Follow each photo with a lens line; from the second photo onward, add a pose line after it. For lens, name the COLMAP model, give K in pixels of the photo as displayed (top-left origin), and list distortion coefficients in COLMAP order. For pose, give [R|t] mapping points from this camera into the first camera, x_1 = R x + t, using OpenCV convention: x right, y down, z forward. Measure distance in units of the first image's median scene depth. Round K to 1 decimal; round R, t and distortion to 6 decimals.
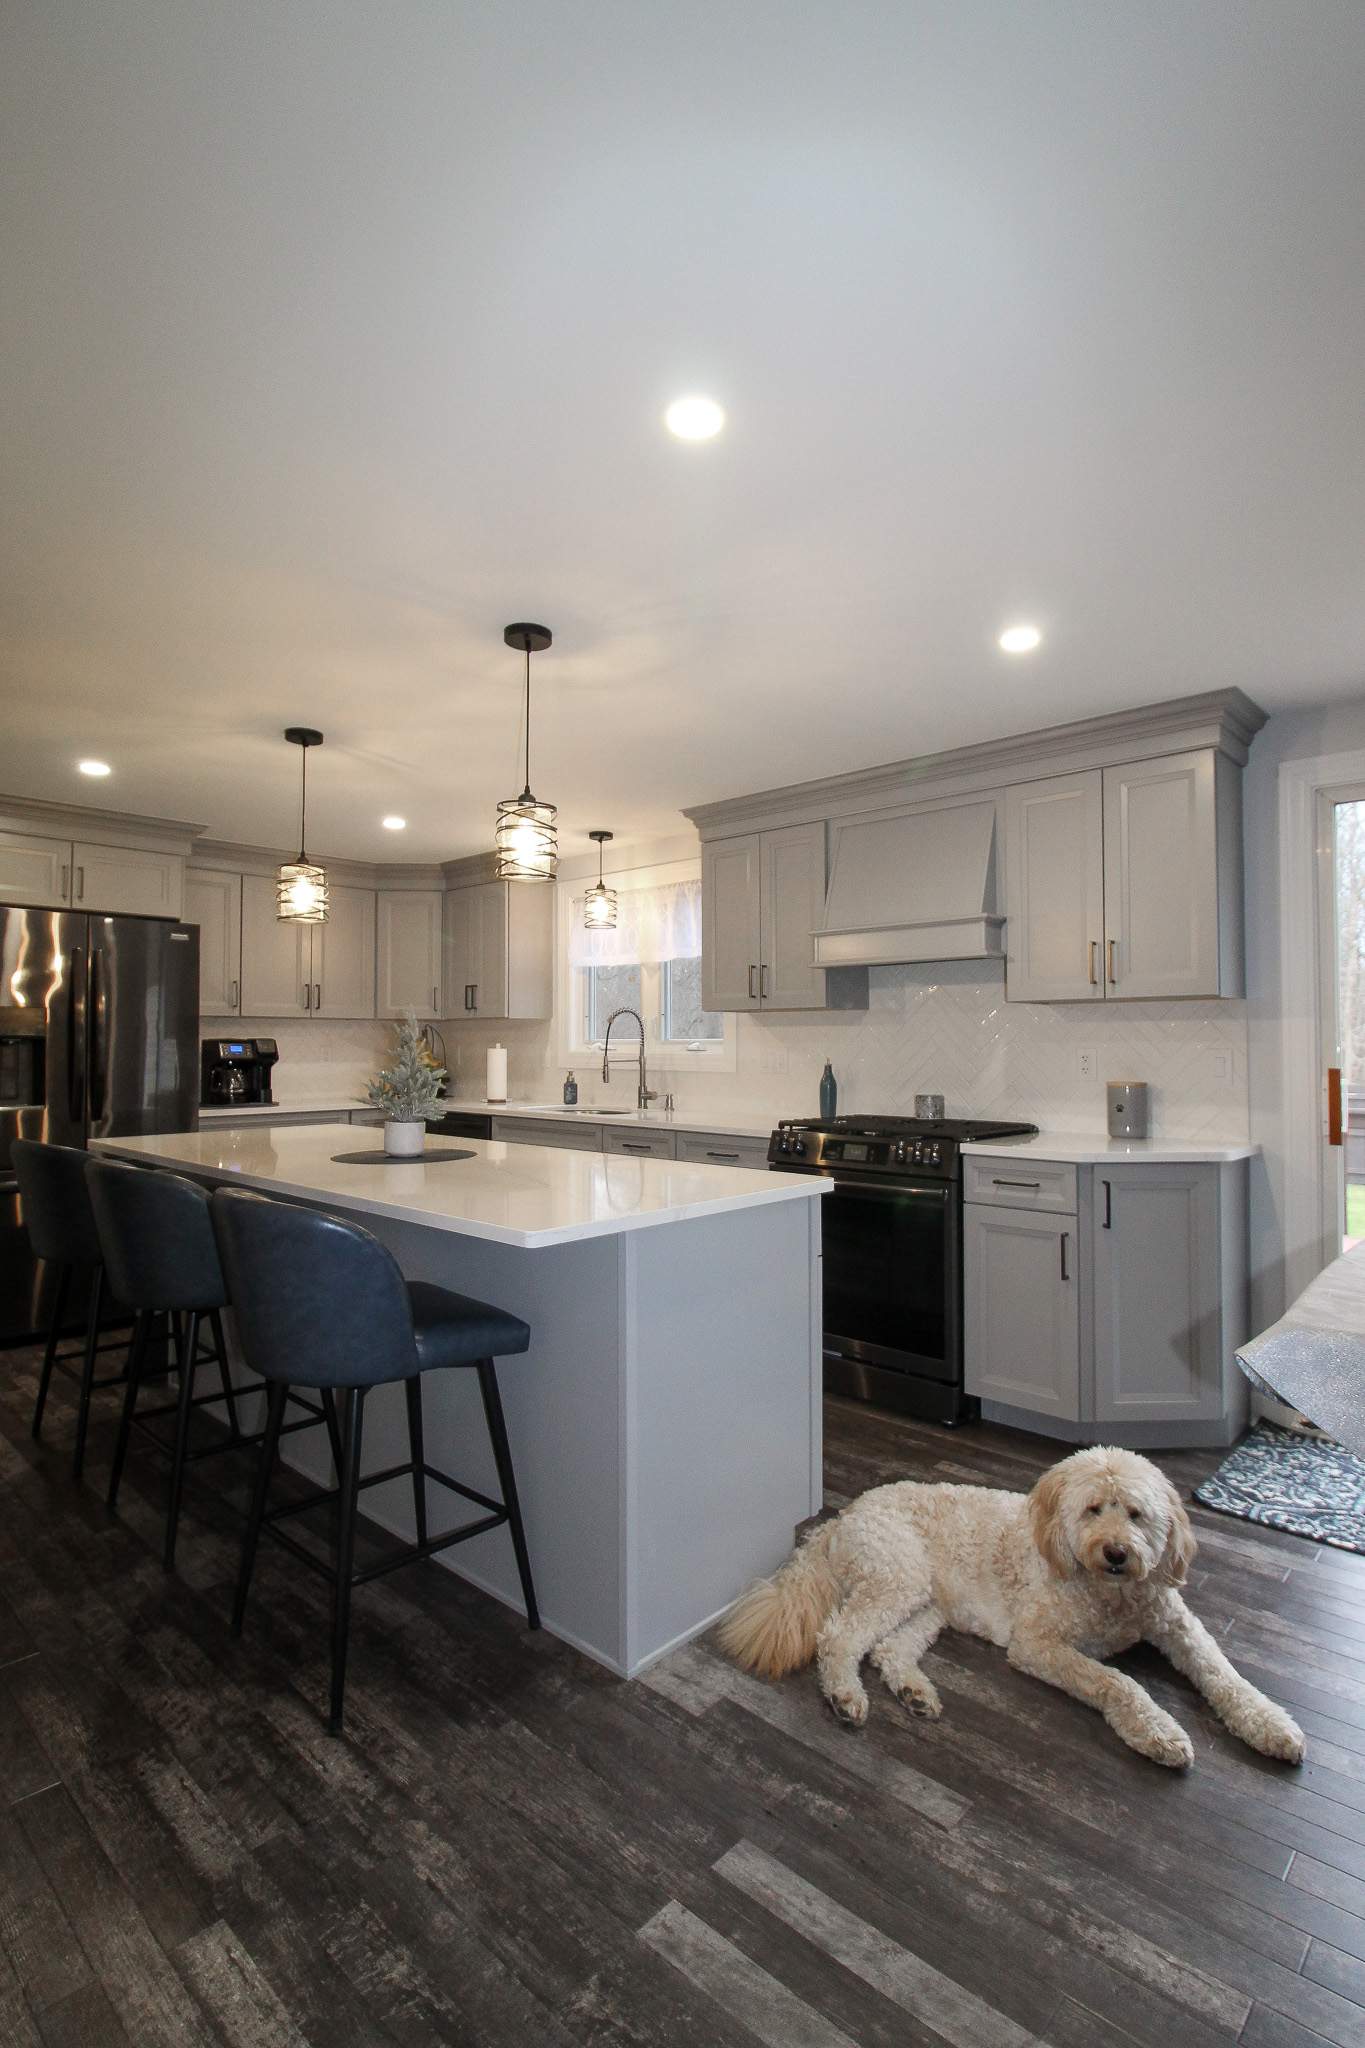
lens RADIAL K [[984.4, 0, 723.3], [0, 984.4, 1029.0], [0, 0, 1]] dist [-0.005033, -0.007704]
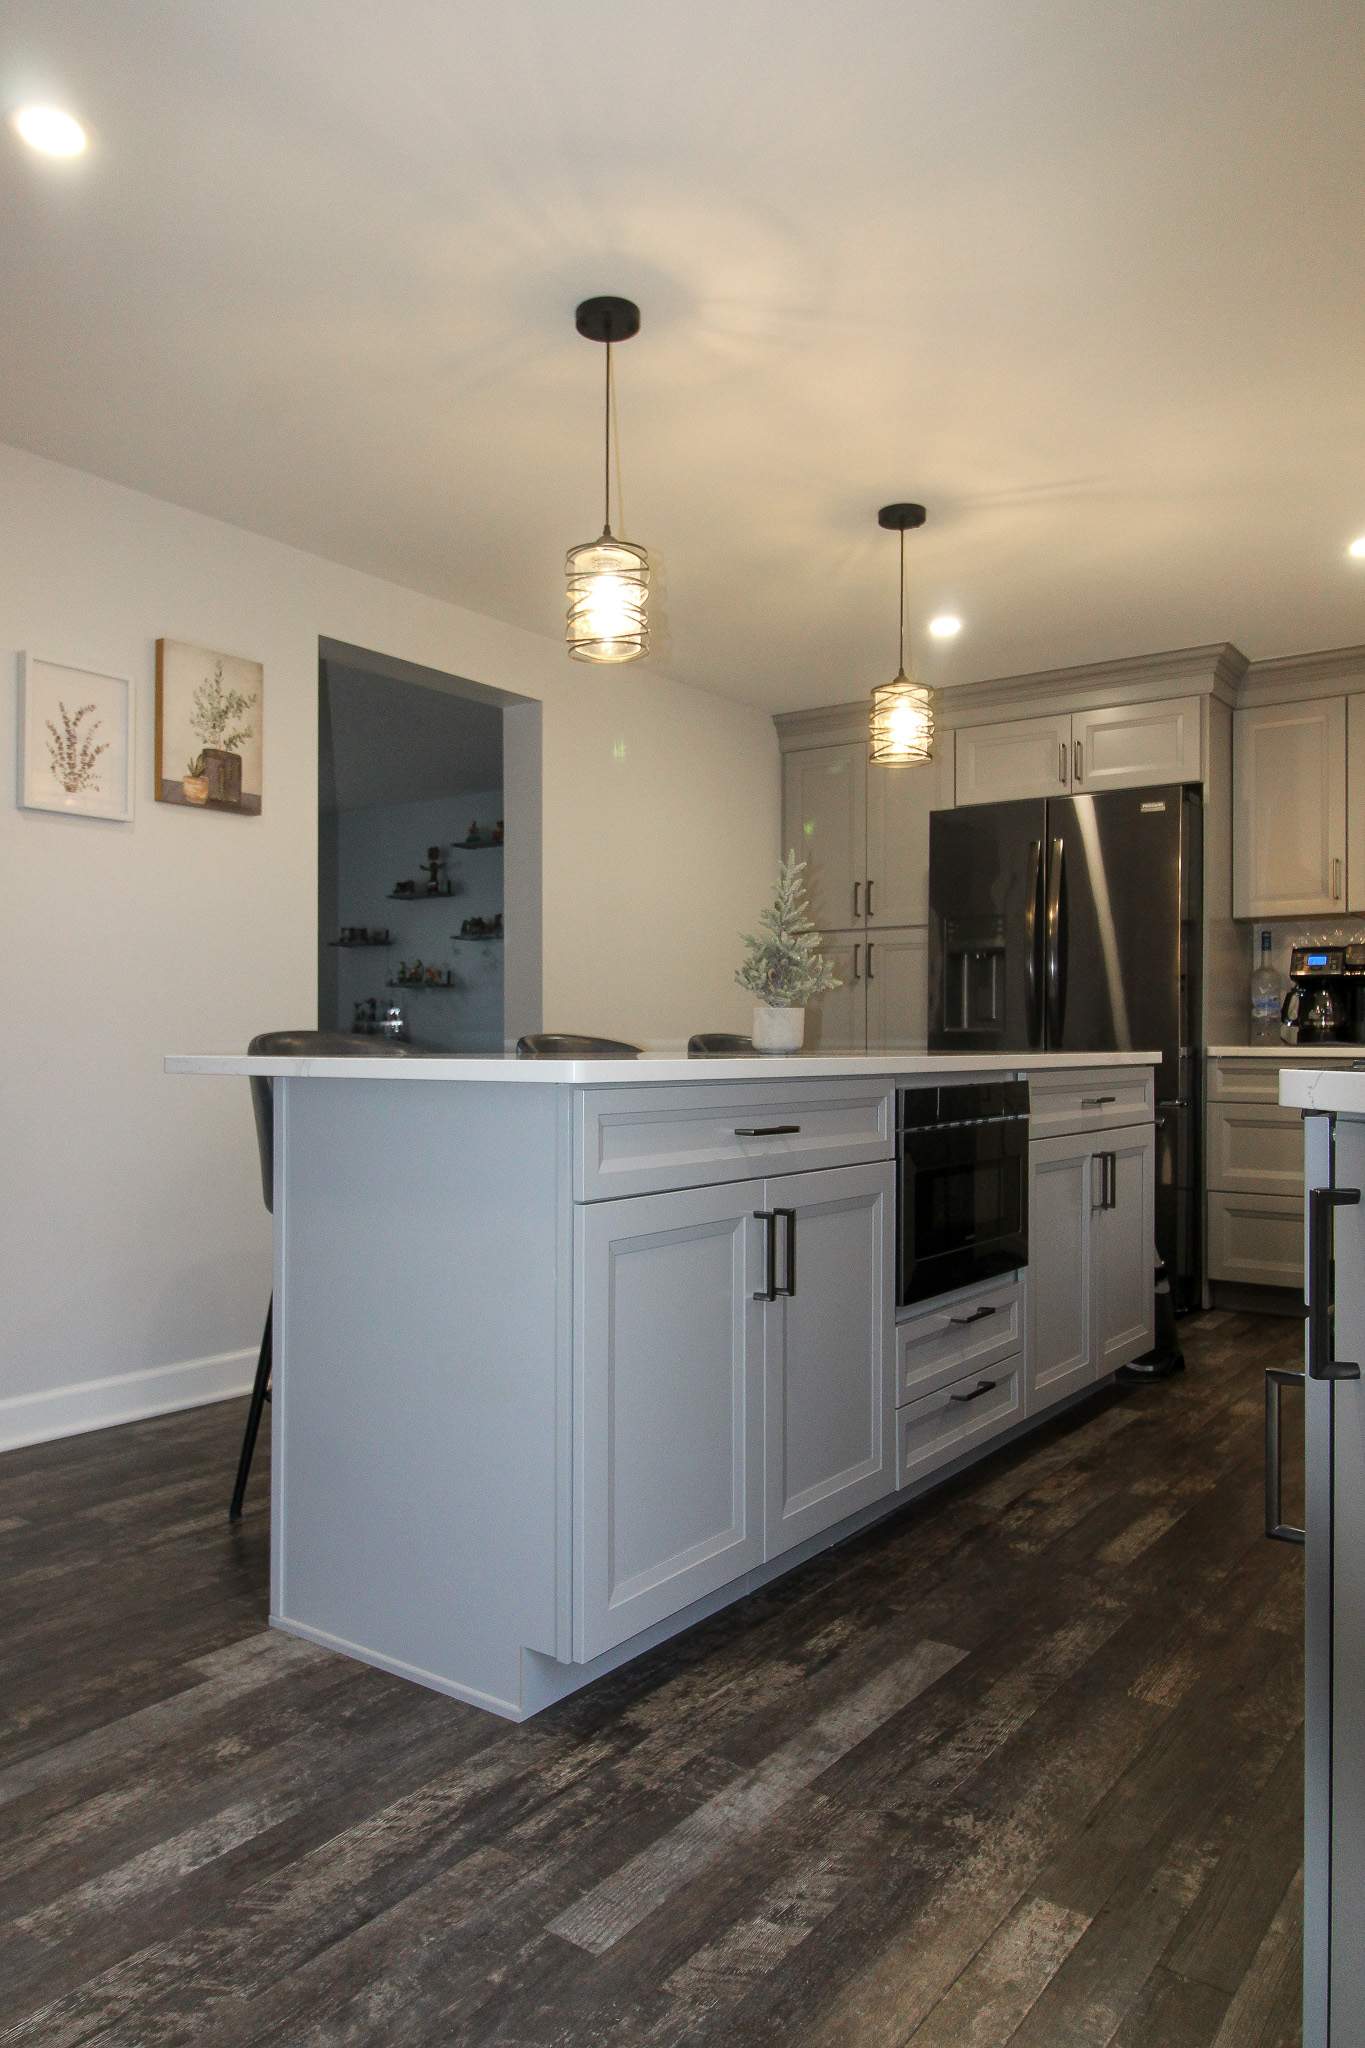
lens RADIAL K [[1406.6, 0, 630.8], [0, 1406.6, 1036.5], [0, 0, 1]] dist [0.011803, -0.005986]
pose [[0.087910, 0.001570, -0.996127, 0.533674], [0.011456, 0.999931, 0.002587, 0.082689], [0.996063, -0.011639, 0.087886, 0.580187]]
